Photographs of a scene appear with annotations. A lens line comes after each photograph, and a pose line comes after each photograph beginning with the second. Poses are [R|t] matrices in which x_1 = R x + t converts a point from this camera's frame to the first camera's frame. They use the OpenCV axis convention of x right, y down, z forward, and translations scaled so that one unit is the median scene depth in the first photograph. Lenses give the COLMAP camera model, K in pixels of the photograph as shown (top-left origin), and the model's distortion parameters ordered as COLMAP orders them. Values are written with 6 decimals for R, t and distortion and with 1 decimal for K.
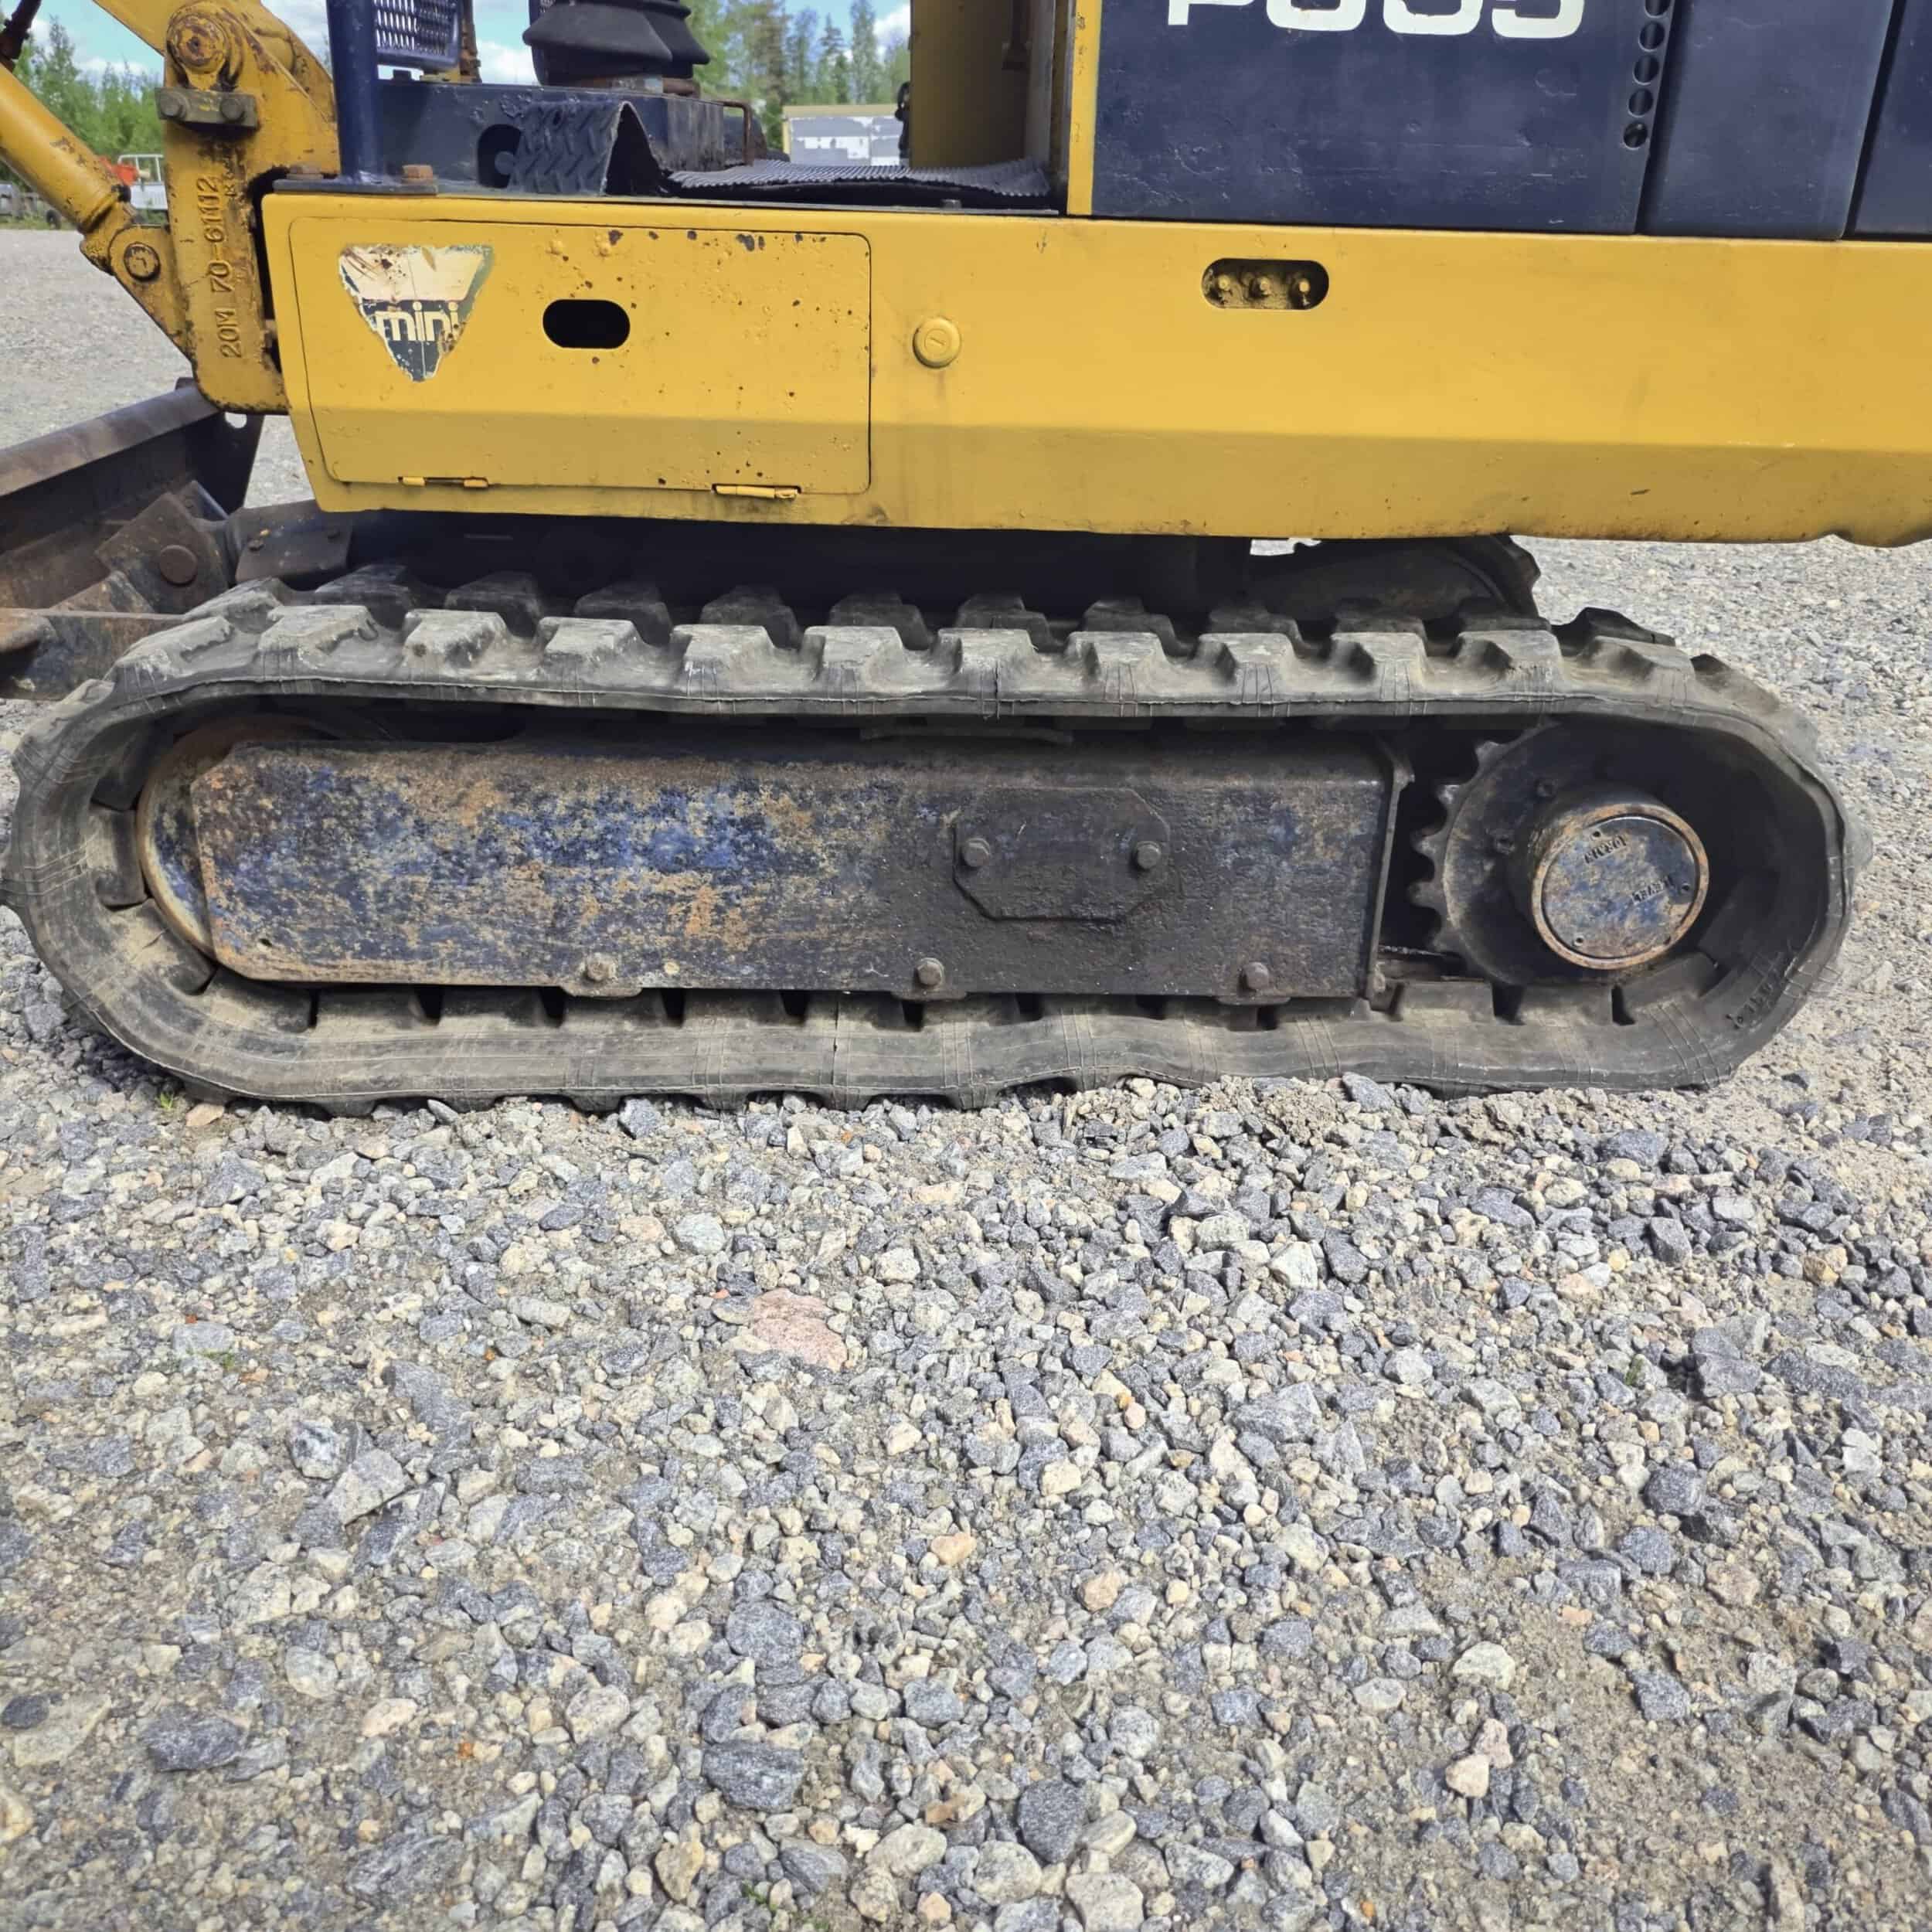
lens RADIAL K [[1768.3, 0, 965.4], [0, 1768.3, 952.5], [0, 0, 1]] dist [0.001498, 0.000000]
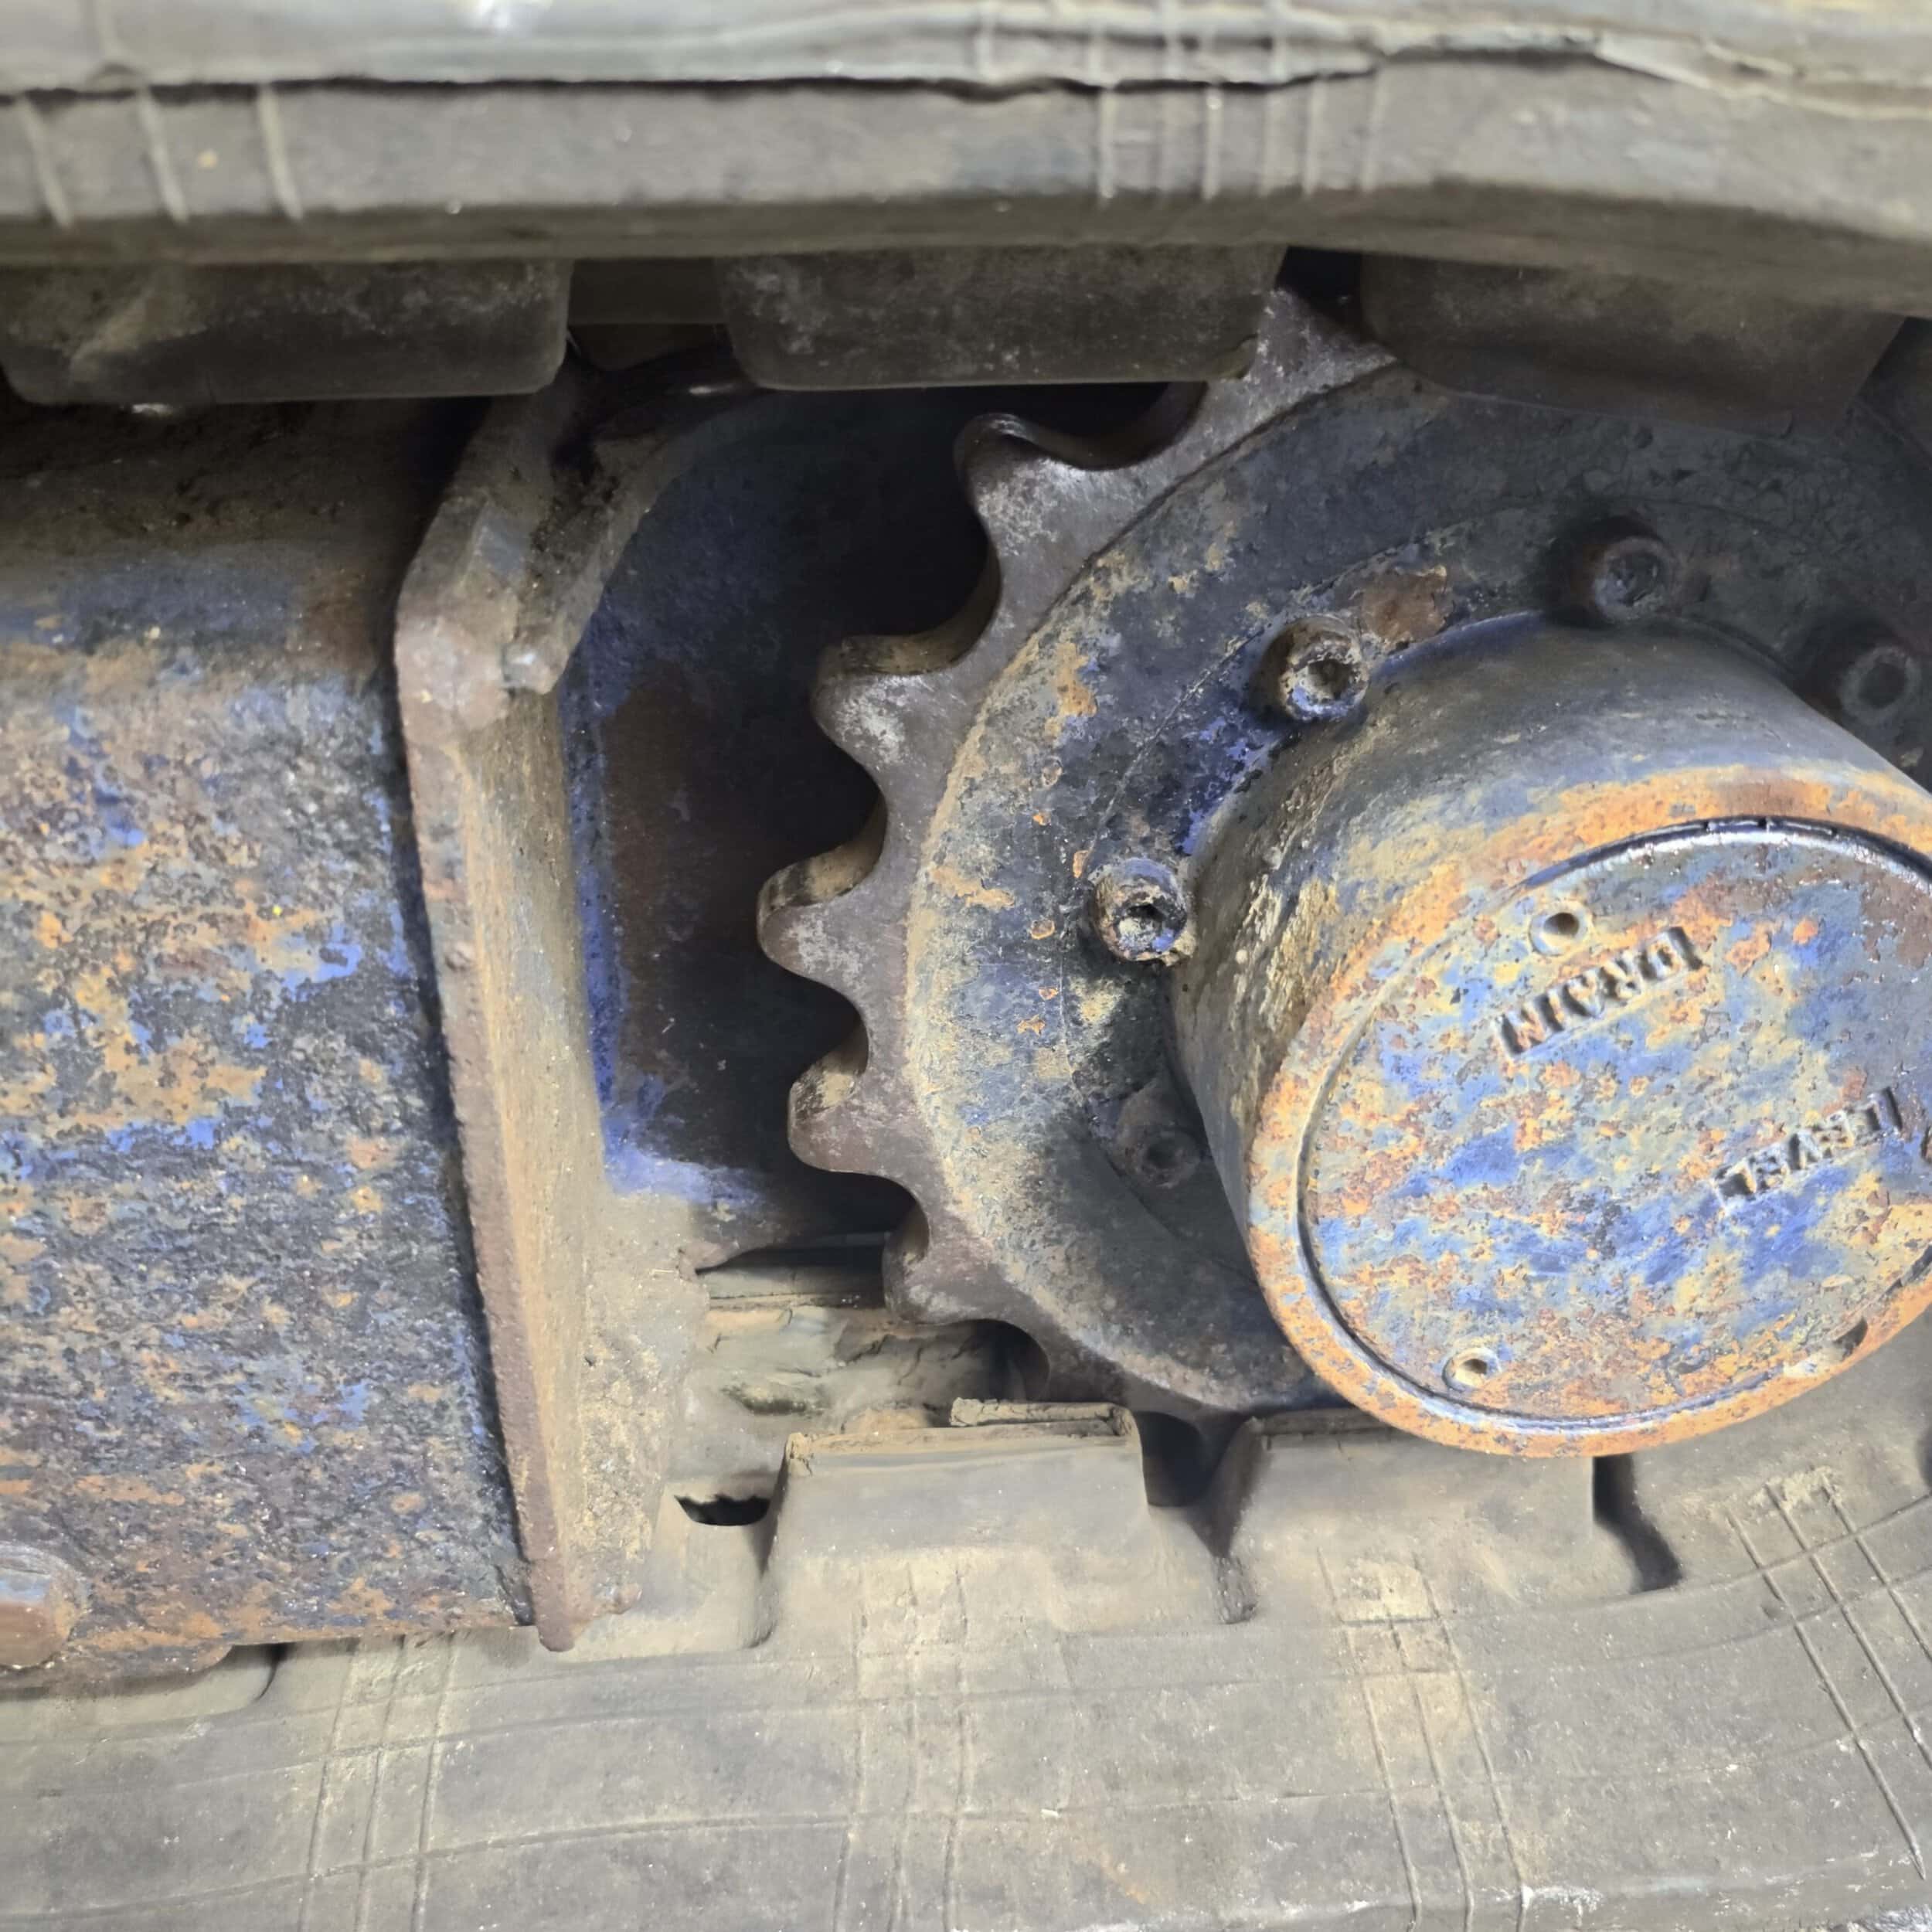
lens RADIAL K [[1768.3, 0, 963.9], [0, 1768.3, 973.7], [0, 0, 1]] dist [0.001498, 0.000000]
pose [[0.996956, -0.046823, 0.062341, 0.269538], [0.039958, 0.993440, 0.107145, -0.081535], [-0.066949, -0.104328, 0.992287, 0.783713]]
